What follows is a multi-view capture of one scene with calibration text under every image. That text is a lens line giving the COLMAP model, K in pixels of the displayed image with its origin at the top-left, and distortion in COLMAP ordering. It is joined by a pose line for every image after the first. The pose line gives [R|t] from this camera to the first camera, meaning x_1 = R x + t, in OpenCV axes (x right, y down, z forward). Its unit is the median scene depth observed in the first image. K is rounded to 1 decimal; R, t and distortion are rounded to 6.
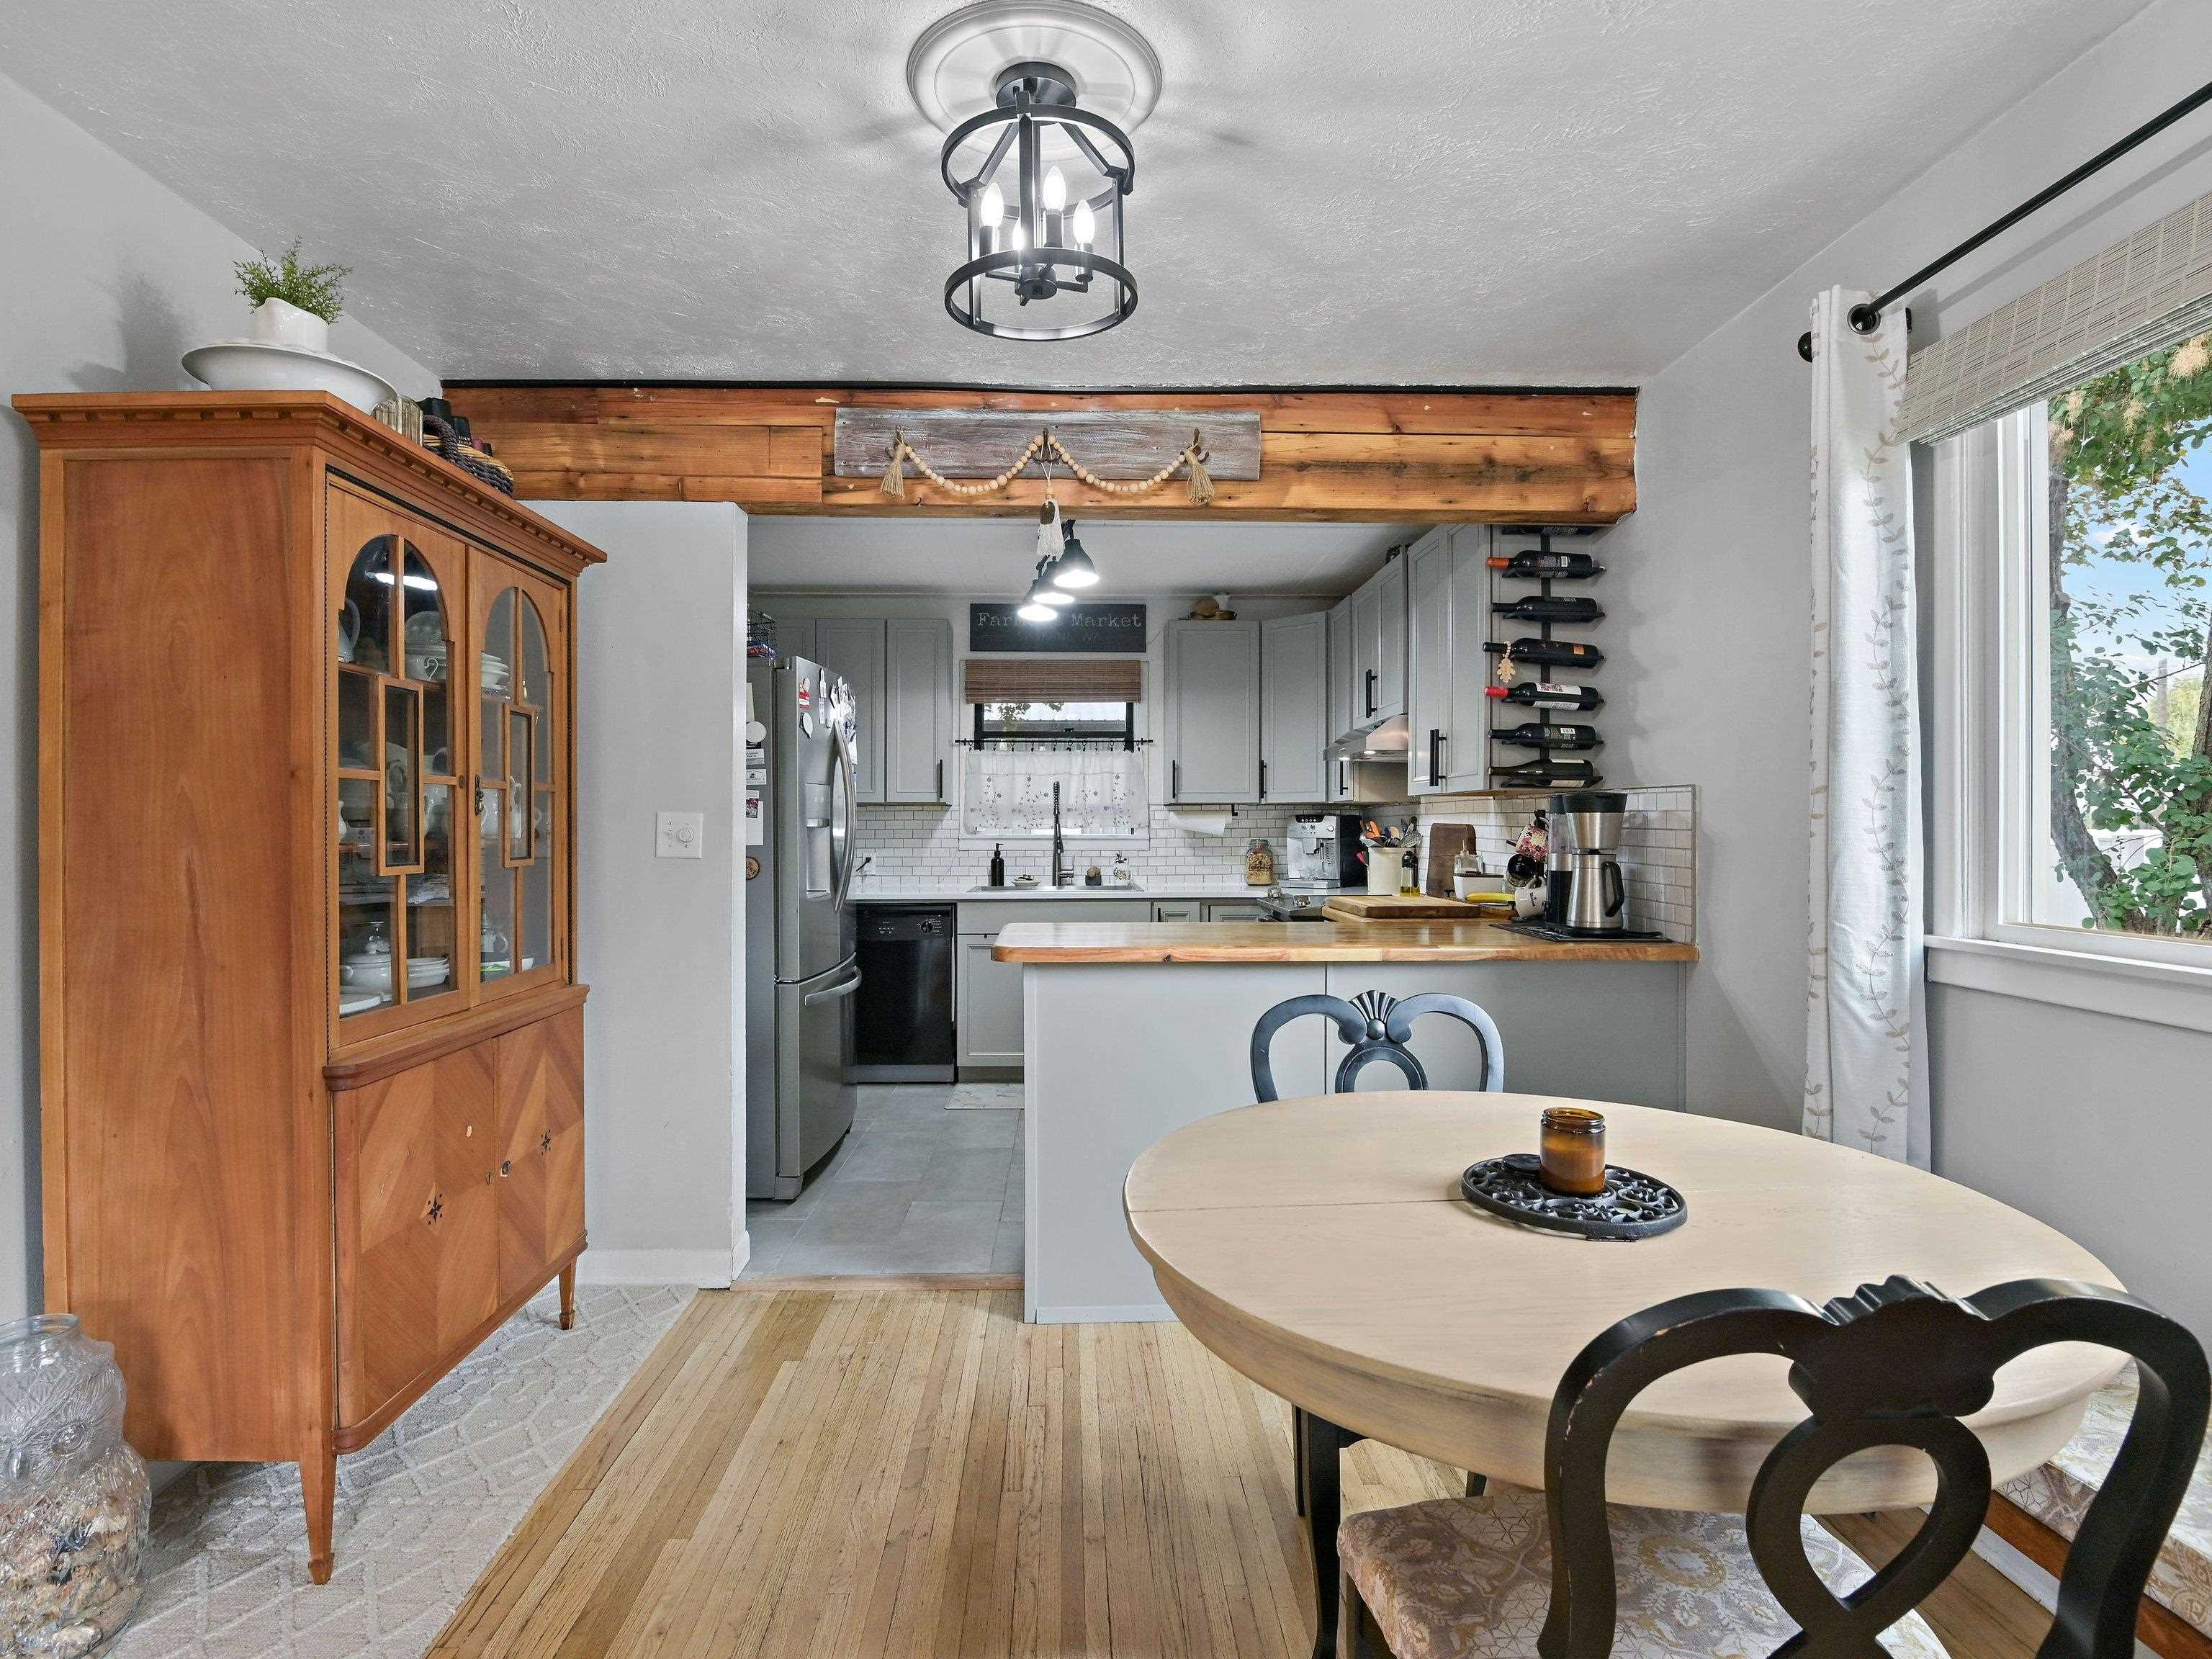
lens RADIAL K [[1176.9, 0, 1104.0], [0, 1176.9, 829.3], [0, 0, 1]] dist [-0.003065, -0.000838]
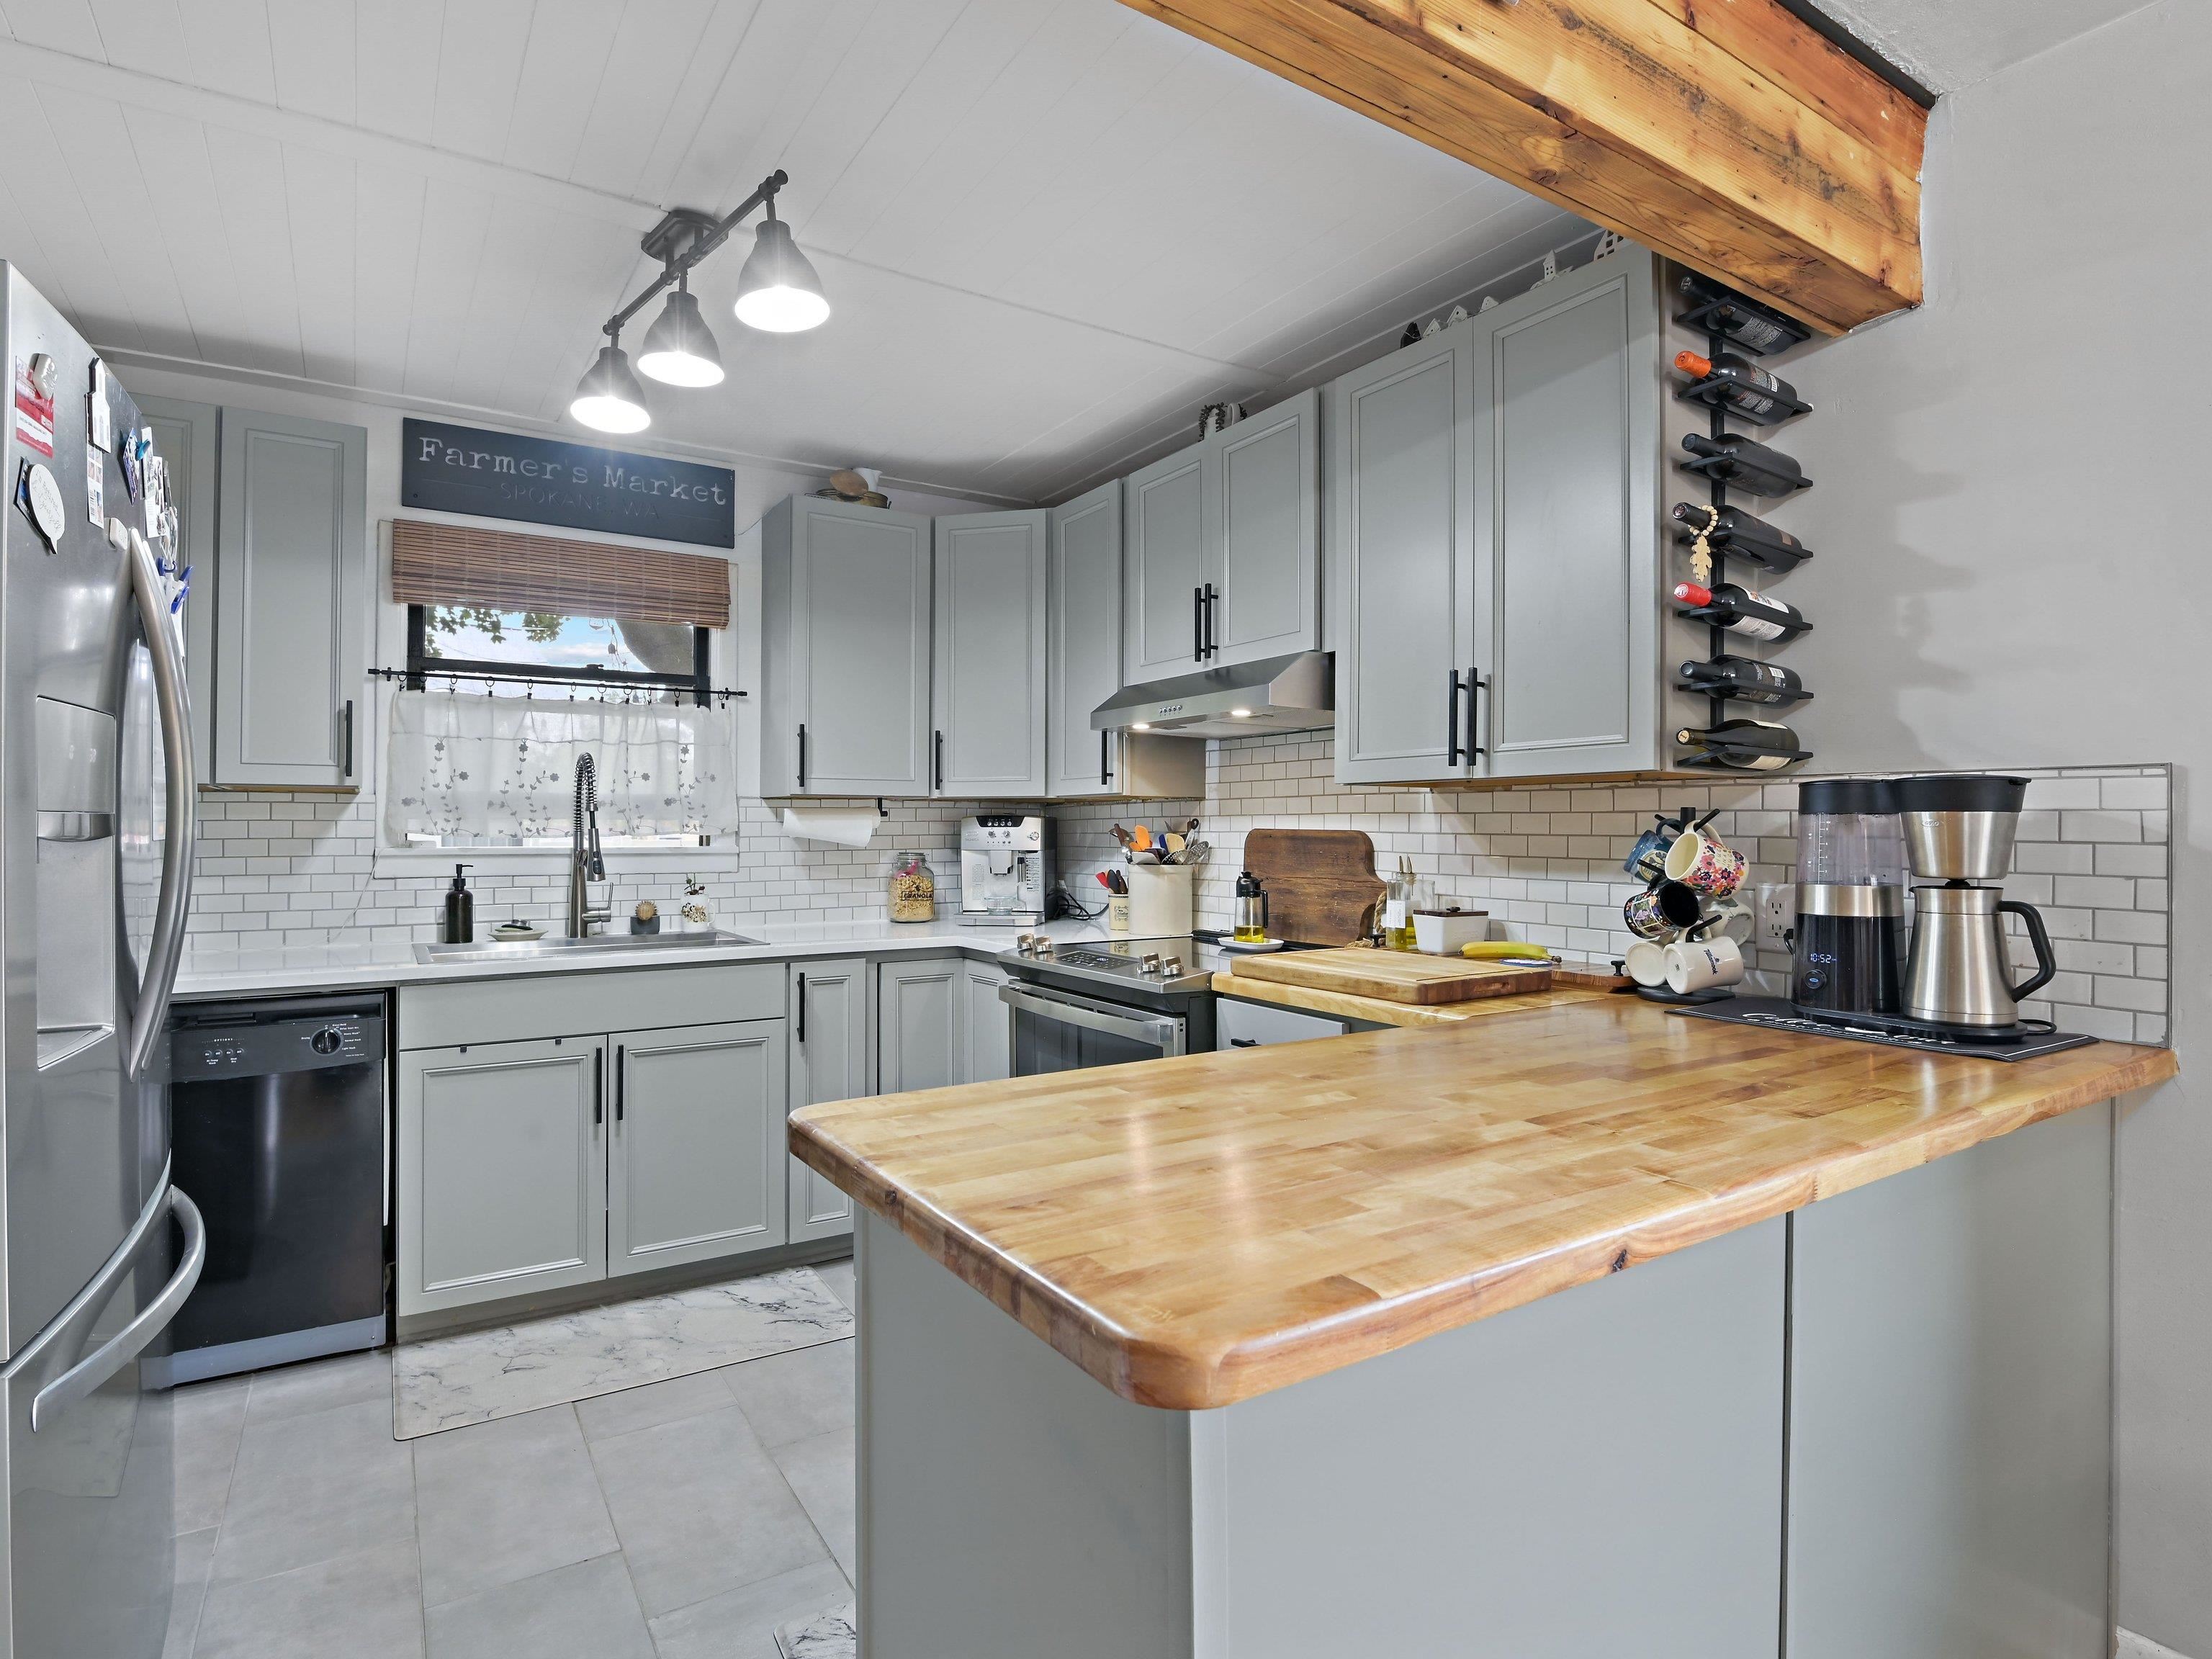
lens RADIAL K [[1176.9, 0, 1106.2], [0, 1176.9, 821.8], [0, 0, 1]] dist [-0.003065, -0.000838]
pose [[0.862701, 0.004352, 0.505695, -0.109169], [0.000294, 0.999958, -0.009107, -0.002589], [-0.505714, 0.008005, 0.862664, 0.386501]]
